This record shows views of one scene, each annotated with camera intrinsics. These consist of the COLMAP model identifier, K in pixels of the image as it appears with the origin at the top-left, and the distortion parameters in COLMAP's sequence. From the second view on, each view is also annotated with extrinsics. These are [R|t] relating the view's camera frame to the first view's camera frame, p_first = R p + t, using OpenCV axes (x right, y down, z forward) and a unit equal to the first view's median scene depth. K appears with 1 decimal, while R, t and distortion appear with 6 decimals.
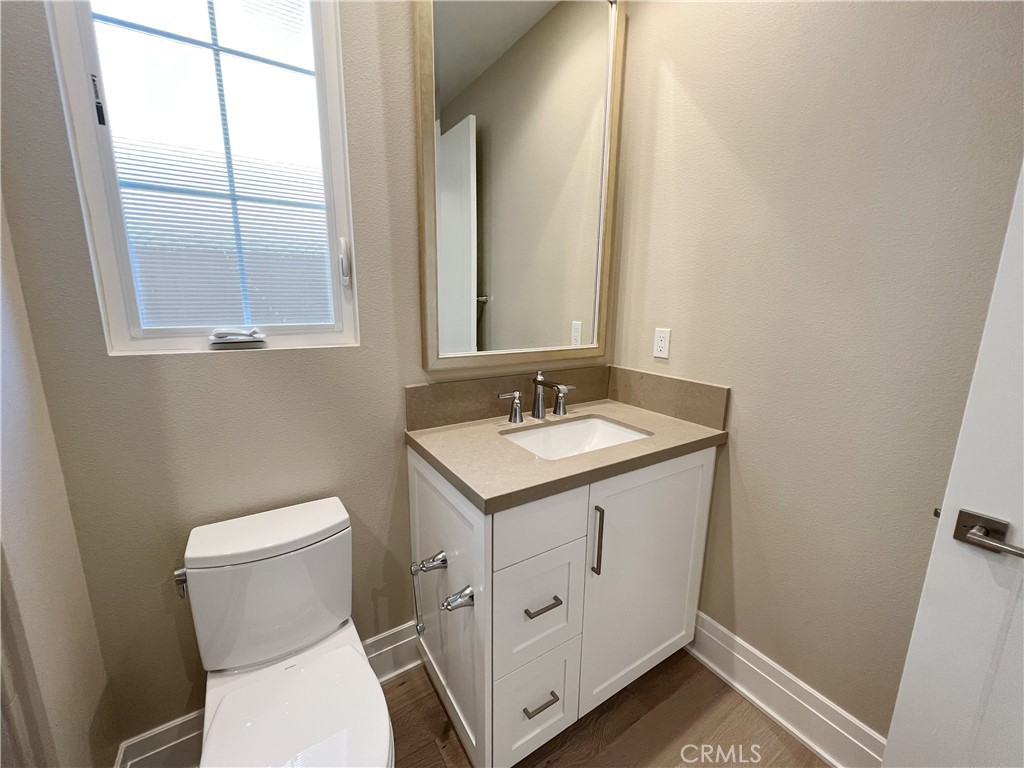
lens RADIAL K [[411.6, 0, 511.4], [0, 411.6, 381.0], [0, 0, 1]] dist [-0.000552, -0.000132]
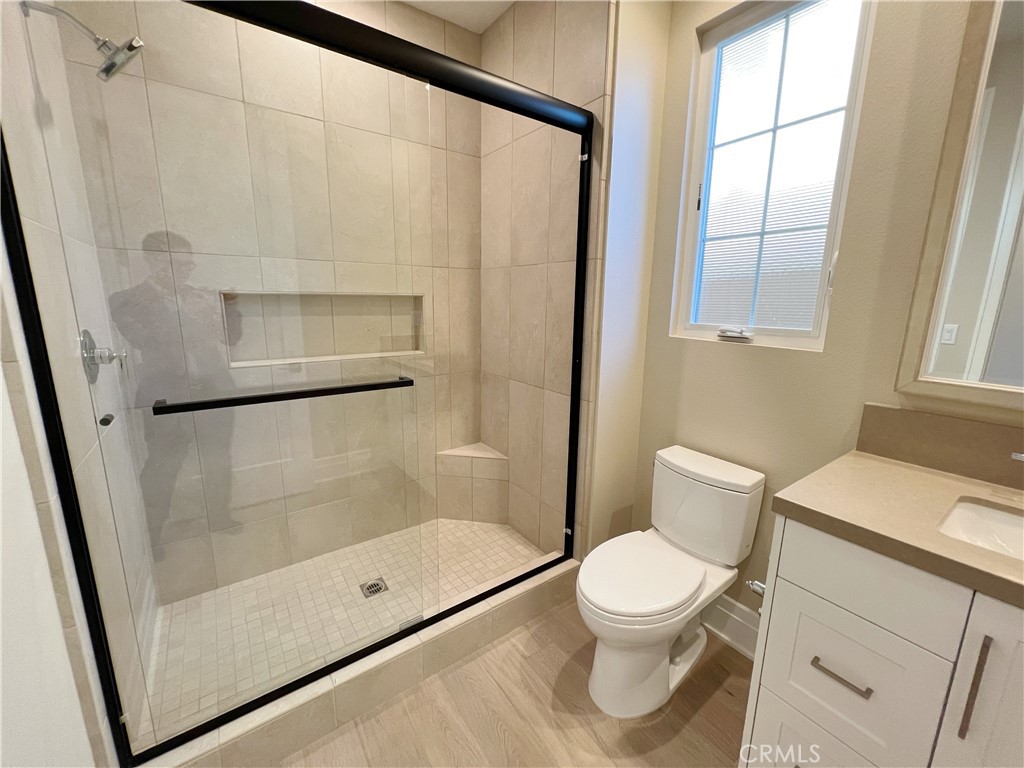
lens RADIAL K [[411.6, 0, 511.4], [0, 411.6, 381.0], [0, 0, 1]] dist [-0.000552, -0.000132]
pose [[0.057212, 0.188248, -0.980454, 0.684063], [-0.204002, 0.963546, 0.173098, -0.035815], [0.977297, 0.190111, 0.093529, 0.139406]]
